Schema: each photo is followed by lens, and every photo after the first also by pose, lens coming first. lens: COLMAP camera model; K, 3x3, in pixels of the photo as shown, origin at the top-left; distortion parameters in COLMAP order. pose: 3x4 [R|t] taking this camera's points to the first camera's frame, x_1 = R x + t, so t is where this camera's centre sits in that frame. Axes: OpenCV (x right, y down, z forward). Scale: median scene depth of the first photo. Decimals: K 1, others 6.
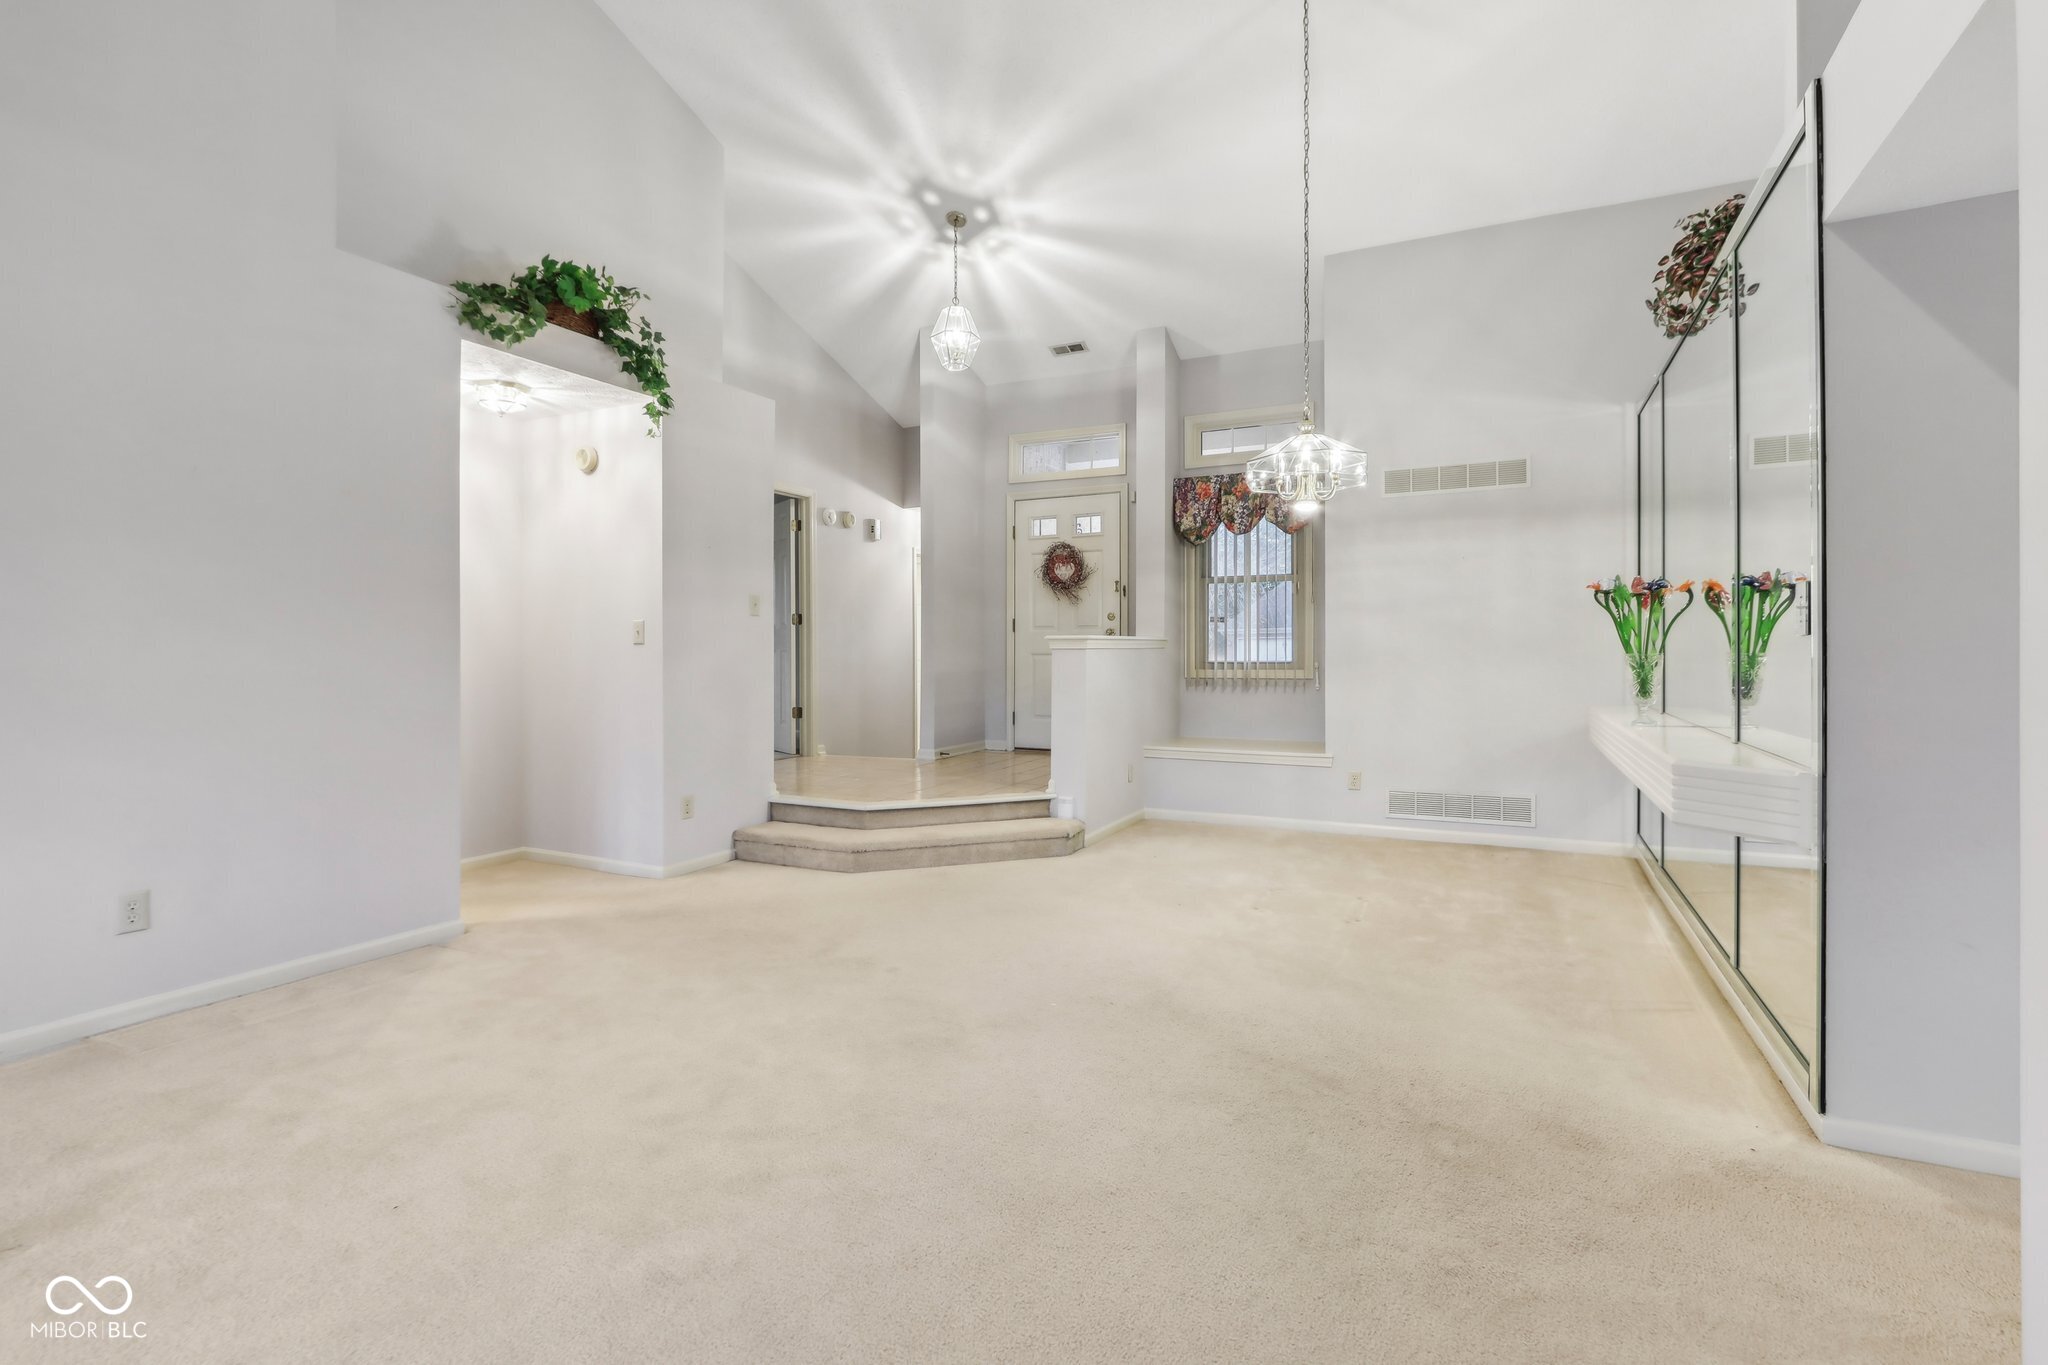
lens RADIAL K [[954.3, 0, 1018.4], [0, 954.3, 655.4], [0, 0, 1]] dist [0.000909, 0.000342]
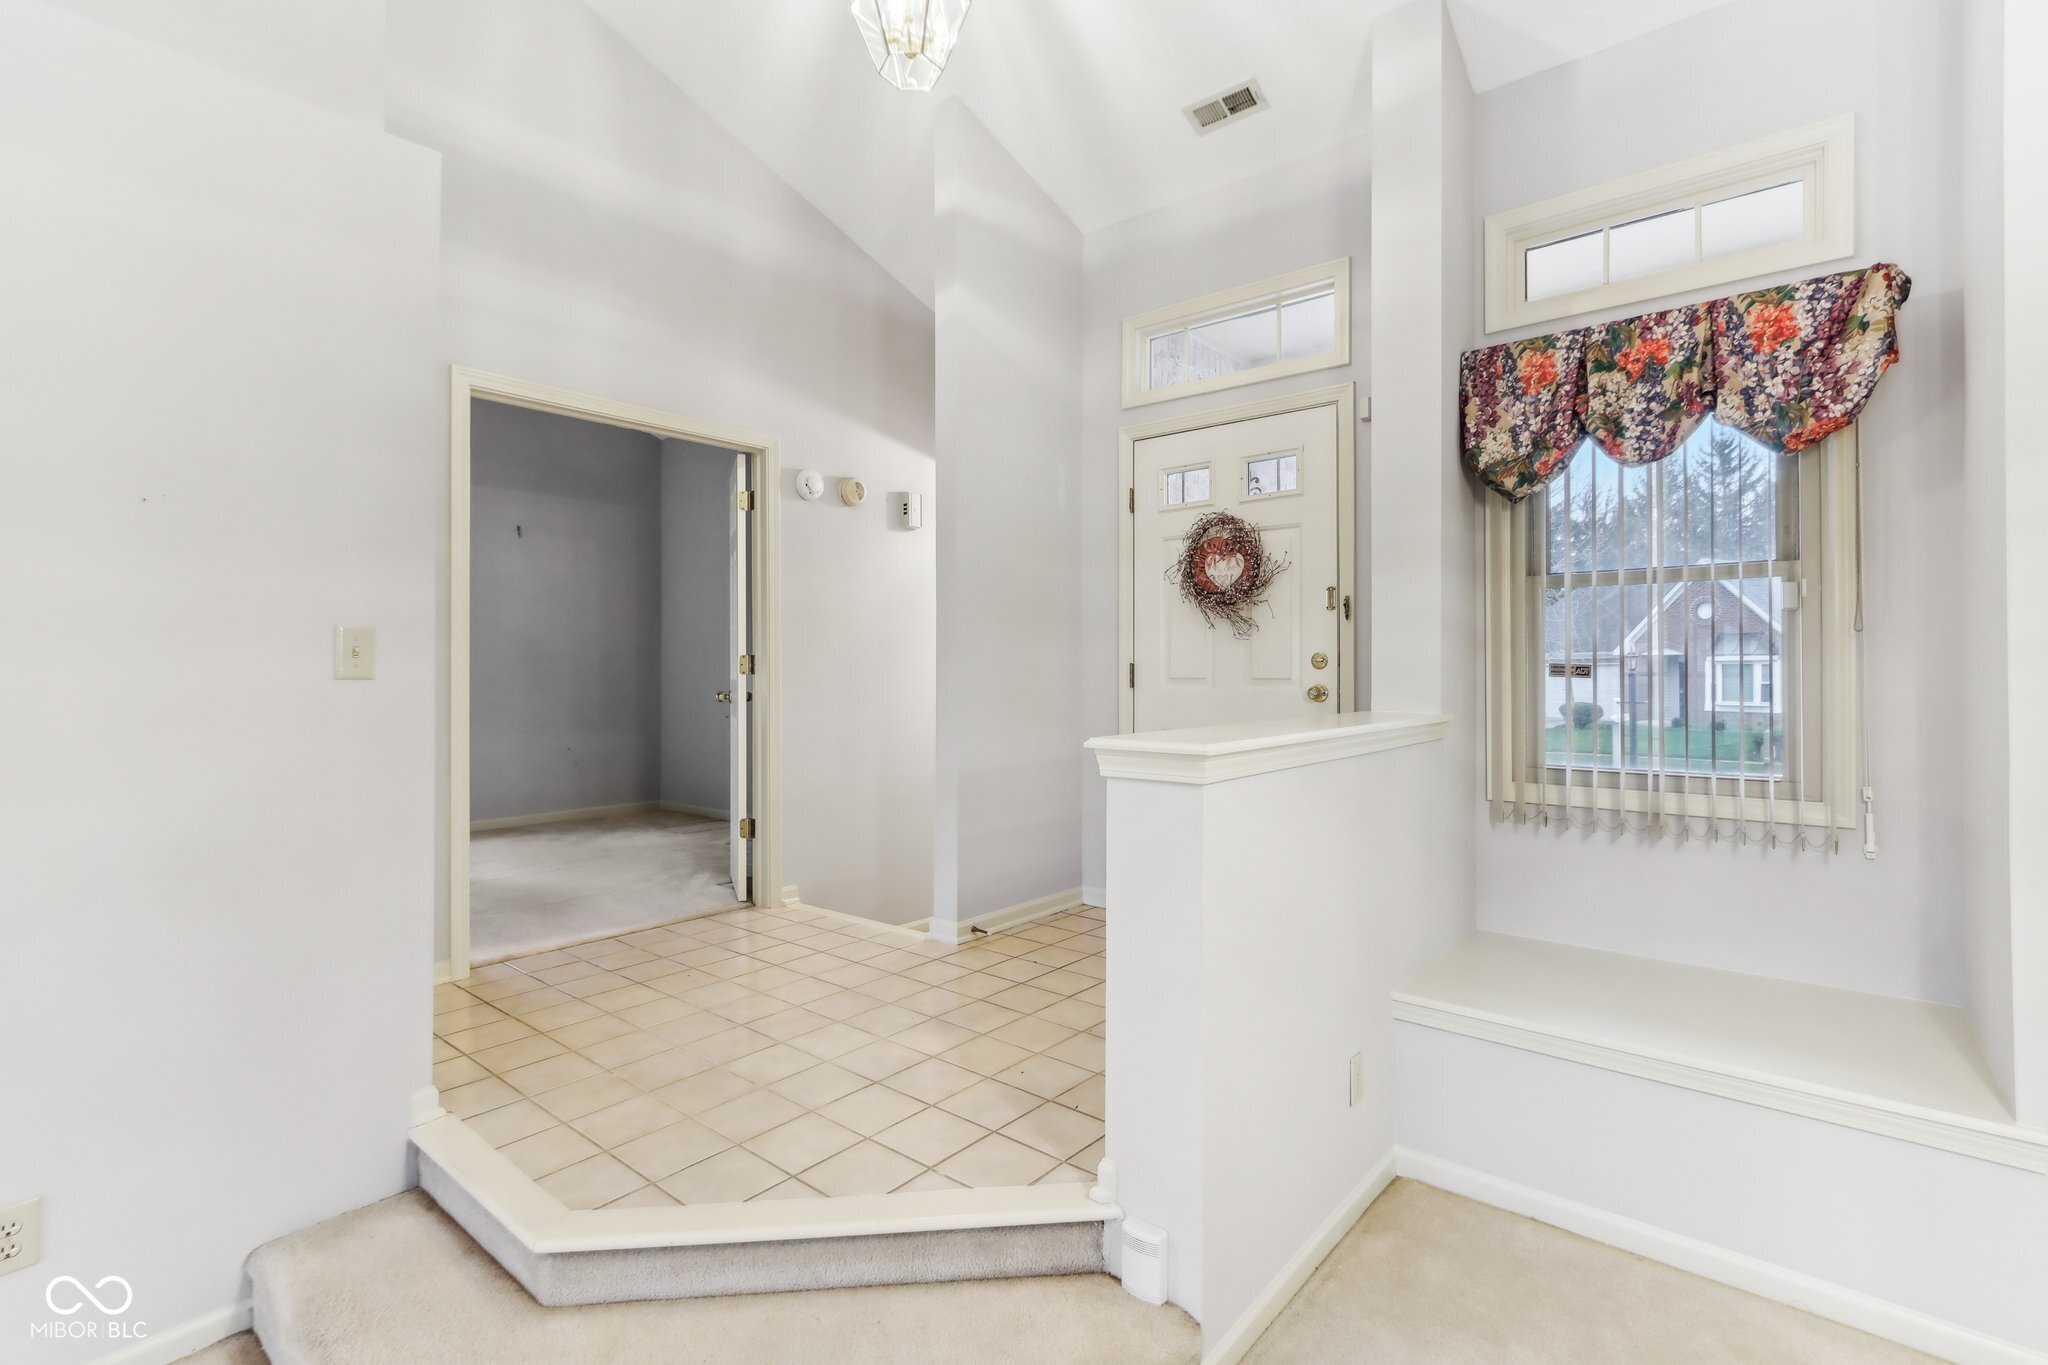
lens RADIAL K [[931.4, 0, 1051.7], [0, 931.4, 661.2], [0, 0, 1]] dist [0.003545, 0.000159]
pose [[0.976655, -0.001022, -0.214814, 0.068962], [-0.002427, 0.999872, -0.015793, -0.033980], [0.214802, 0.015946, 0.976527, 0.530313]]
